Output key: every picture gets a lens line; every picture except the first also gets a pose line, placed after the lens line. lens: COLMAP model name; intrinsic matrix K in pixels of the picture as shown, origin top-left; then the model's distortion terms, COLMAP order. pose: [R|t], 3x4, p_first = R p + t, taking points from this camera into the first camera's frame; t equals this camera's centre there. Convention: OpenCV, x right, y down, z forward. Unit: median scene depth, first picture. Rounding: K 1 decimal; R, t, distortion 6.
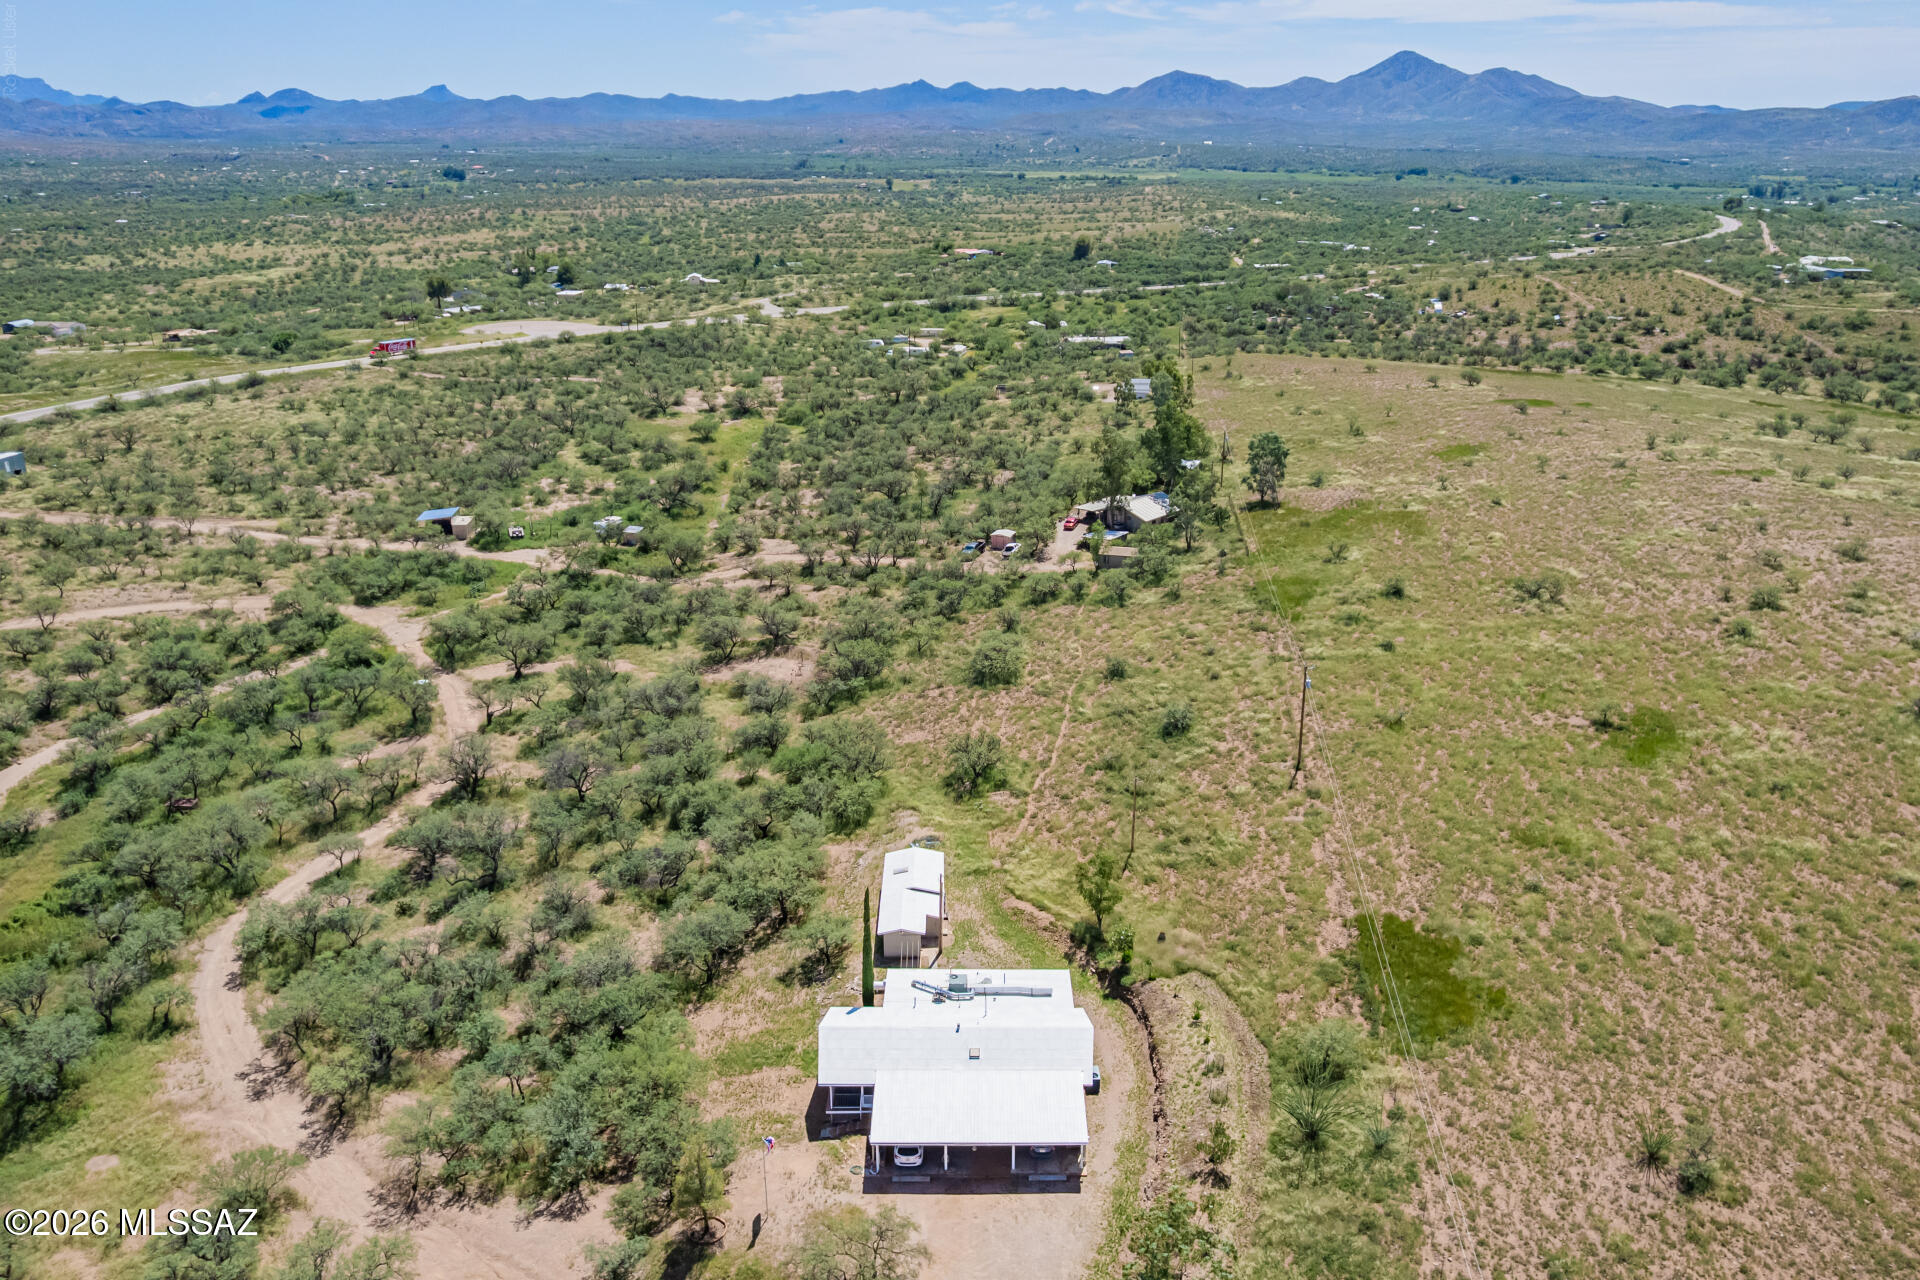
lens RADIAL K [[1459.2, 0, 967.9], [0, 1459.2, 636.3], [0, 0, 1]] dist [-0.075966, 0.061809]
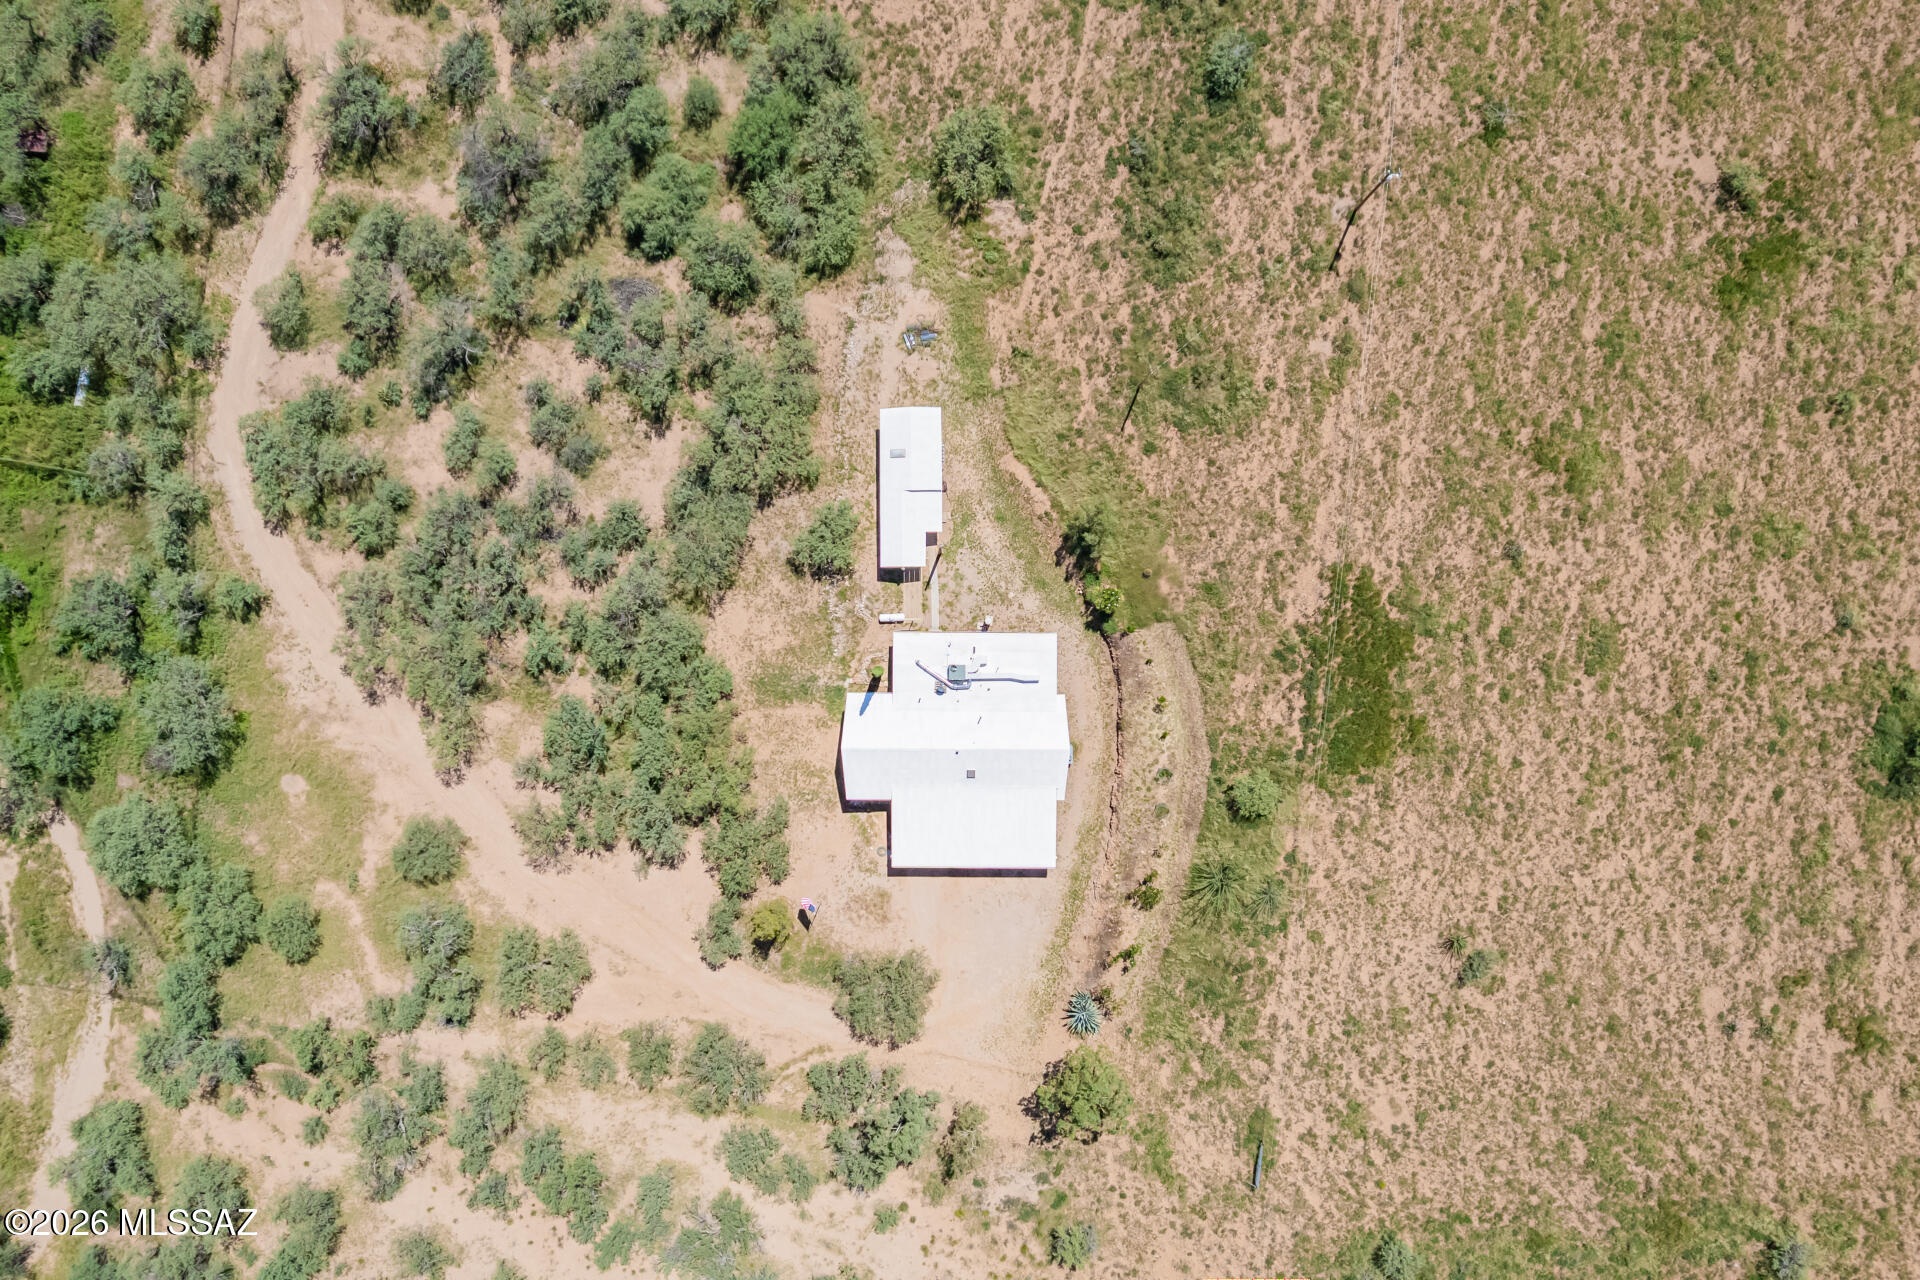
lens RADIAL K [[1459.2, 0, 966.1], [0, 1459.2, 637.7], [0, 0, 1]] dist [-0.075966, 0.061809]
pose [[0.999969, 0.001658, 0.007681, -0.007536], [-0.007802, 0.326474, 0.945174, -0.784630], [-0.000941, -0.945205, 0.326477, 0.606821]]
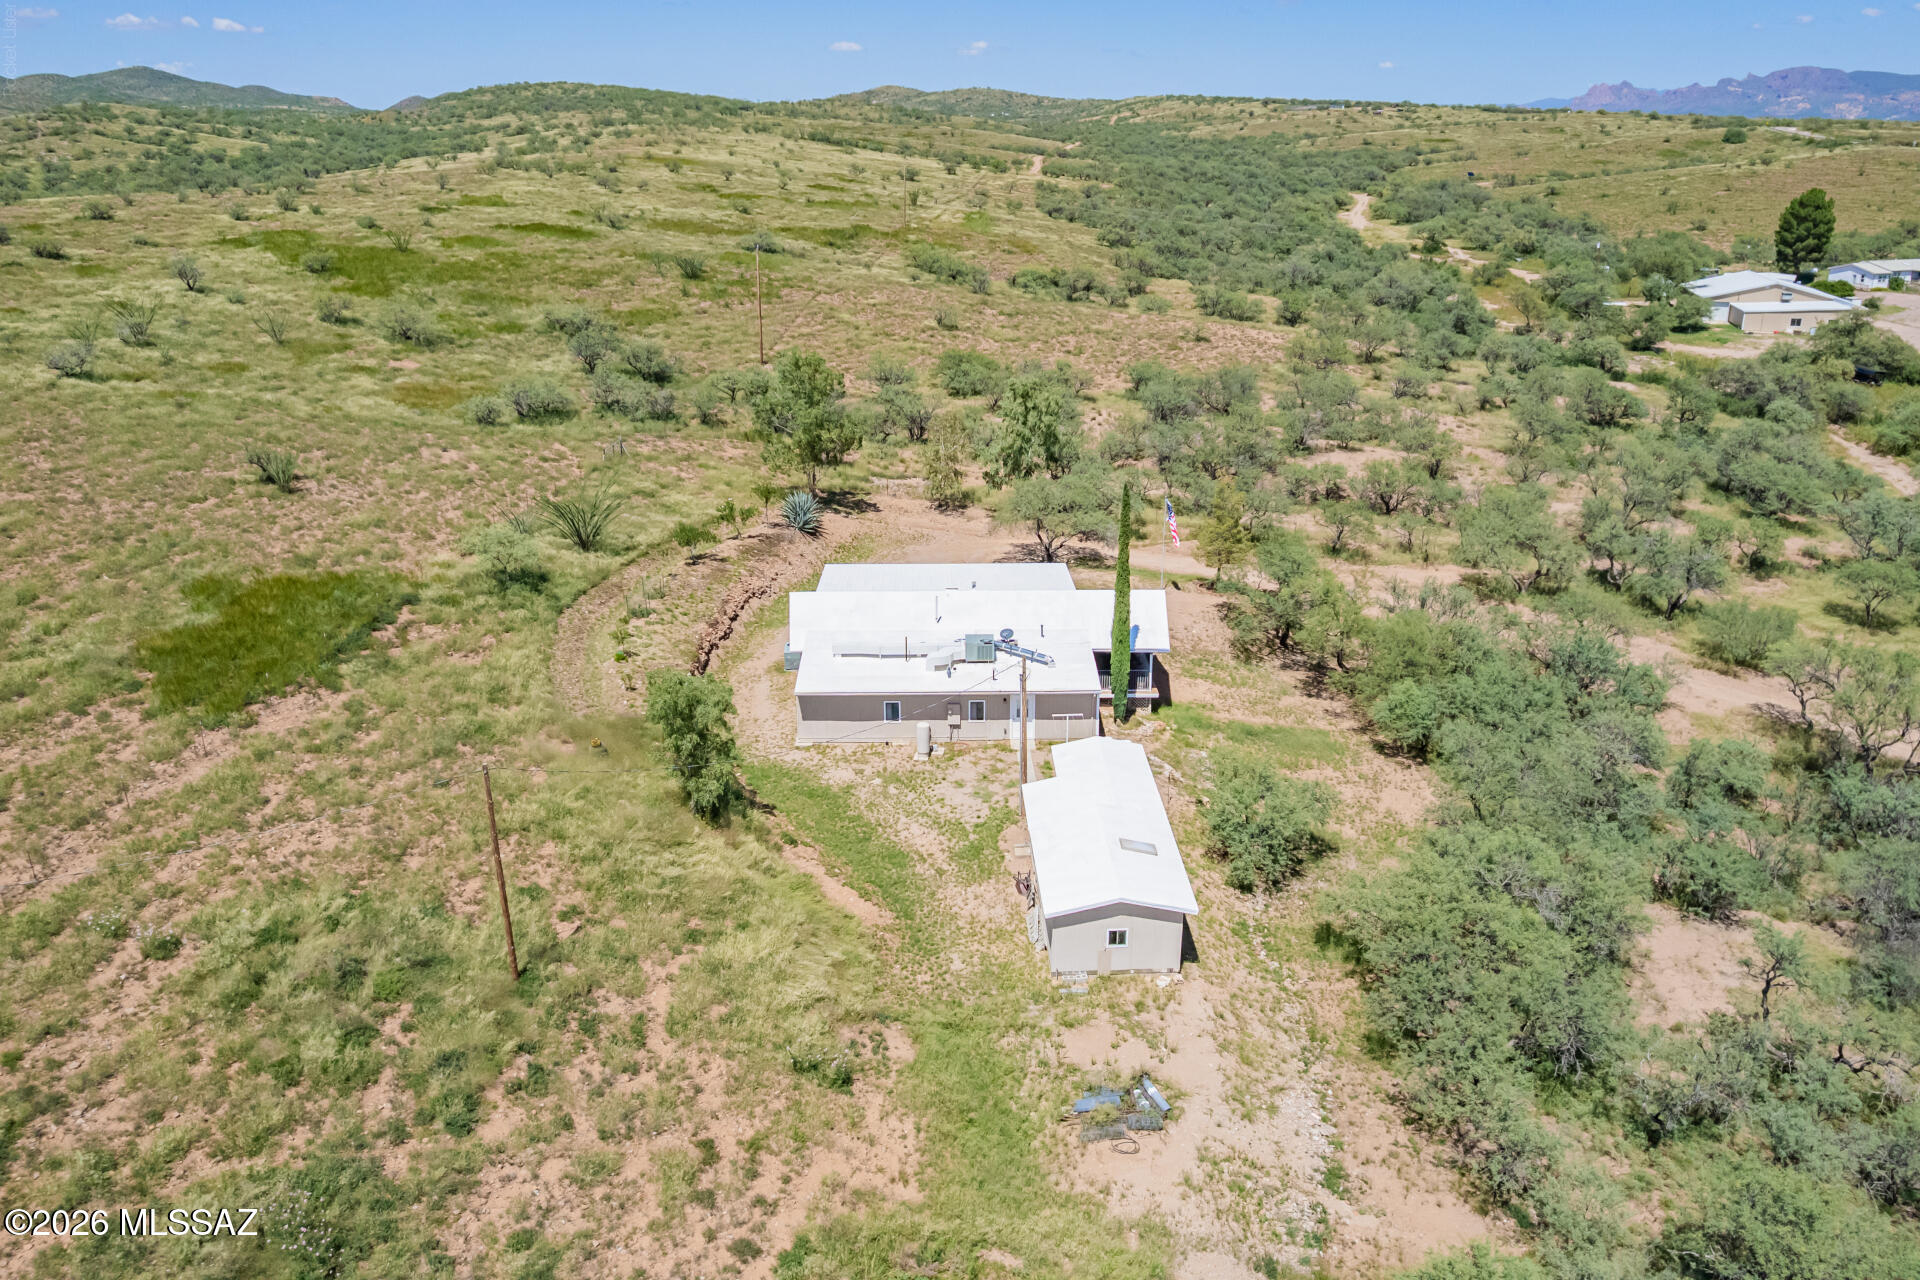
lens RADIAL K [[1459.2, 0, 955.3], [0, 1459.2, 644.4], [0, 0, 1]] dist [-0.075966, 0.061809]
pose [[-0.999871, 0.003208, -0.015754, 0.013386], [-0.007679, 0.765613, 0.643255, -0.158098], [0.014124, 0.643293, -0.765490, 1.376660]]
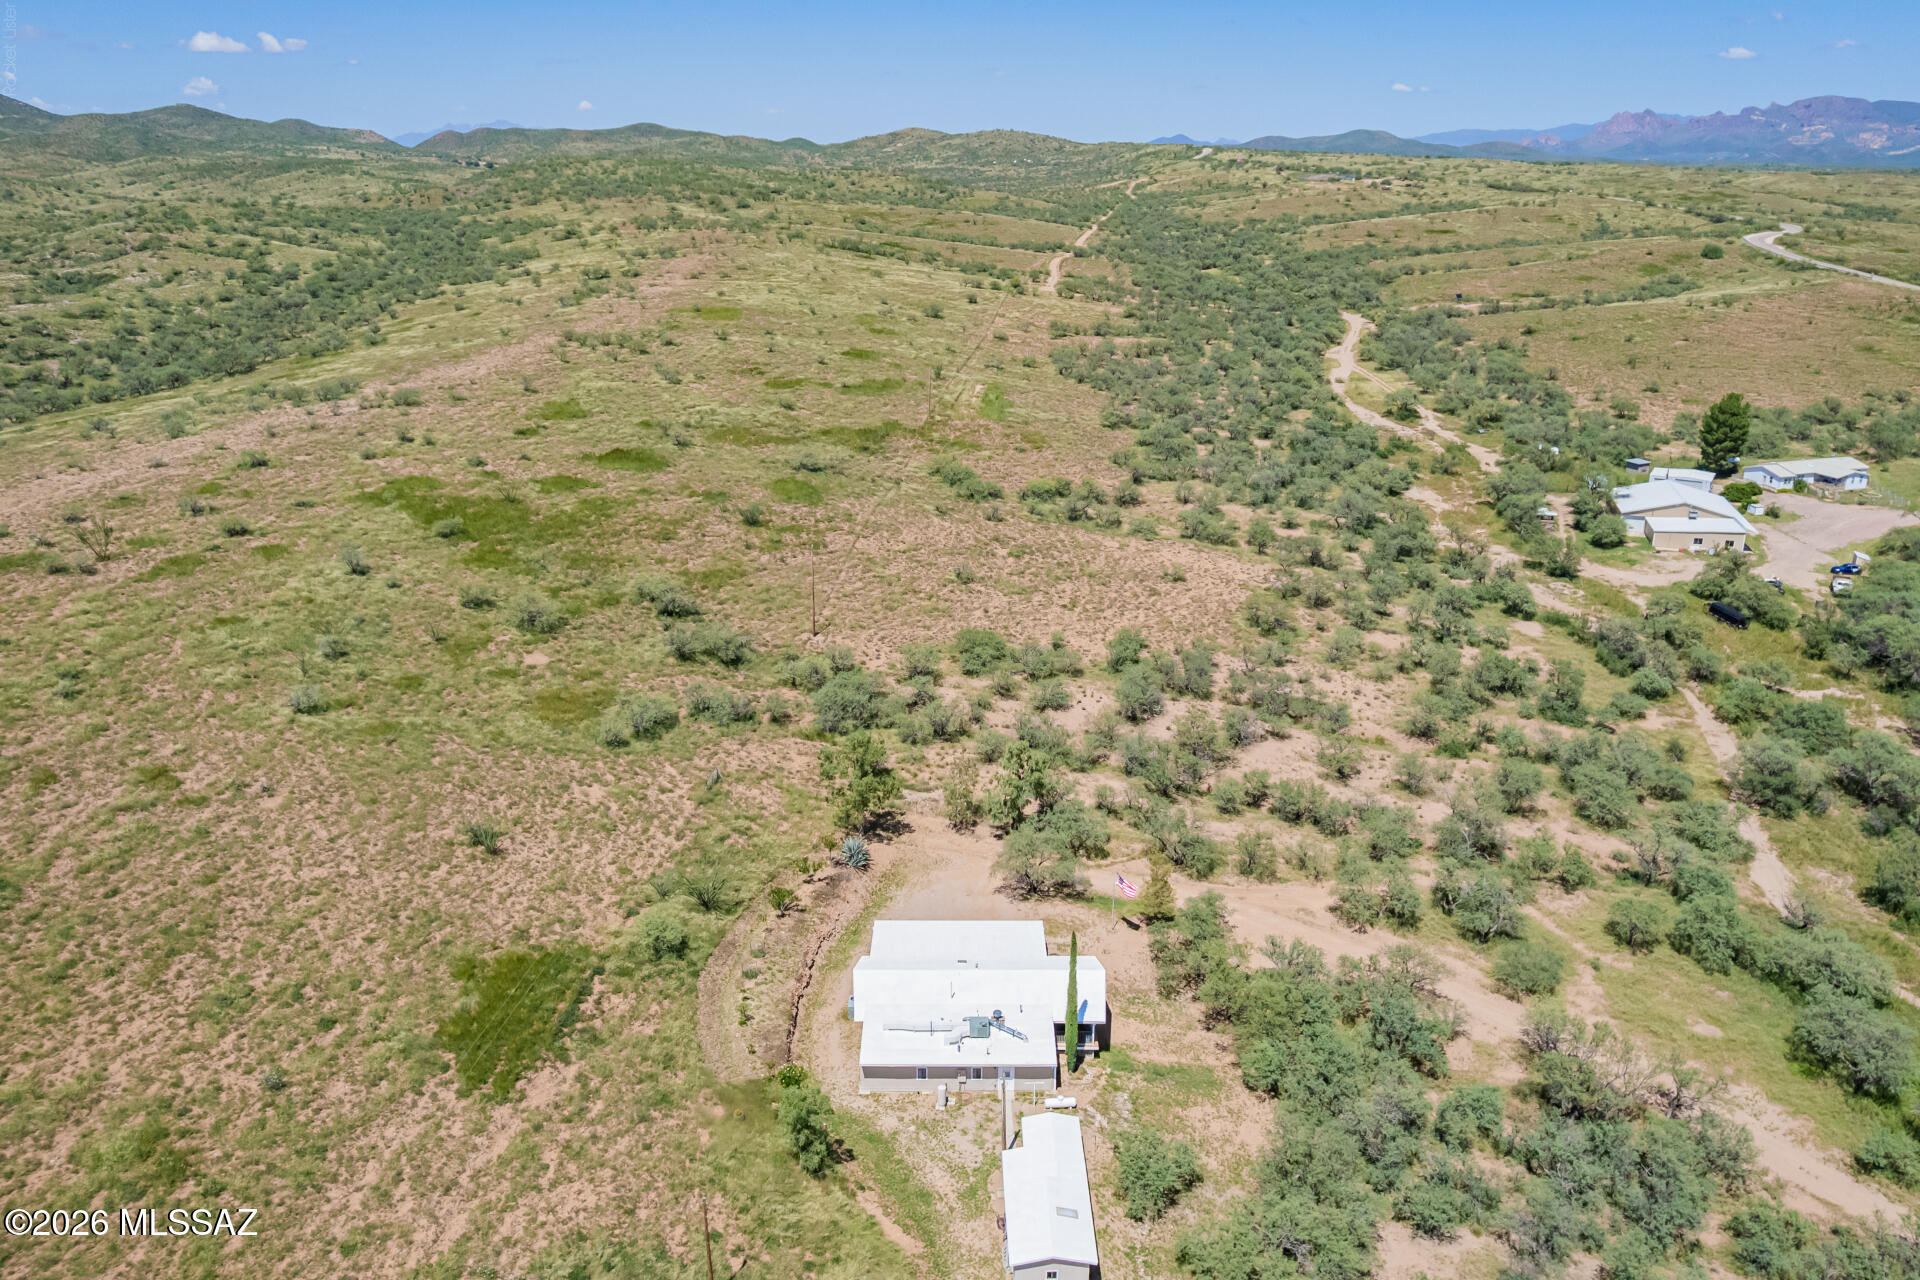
lens RADIAL K [[1459.2, 0, 950.2], [0, 1459.2, 639.8], [0, 0, 1]] dist [-0.075966, 0.061809]
pose [[-0.999993, -0.002492, 0.002613, 0.010520], [-0.000285, 0.775899, 0.630857, -0.531506], [-0.003600, 0.630853, -0.775894, 1.473194]]
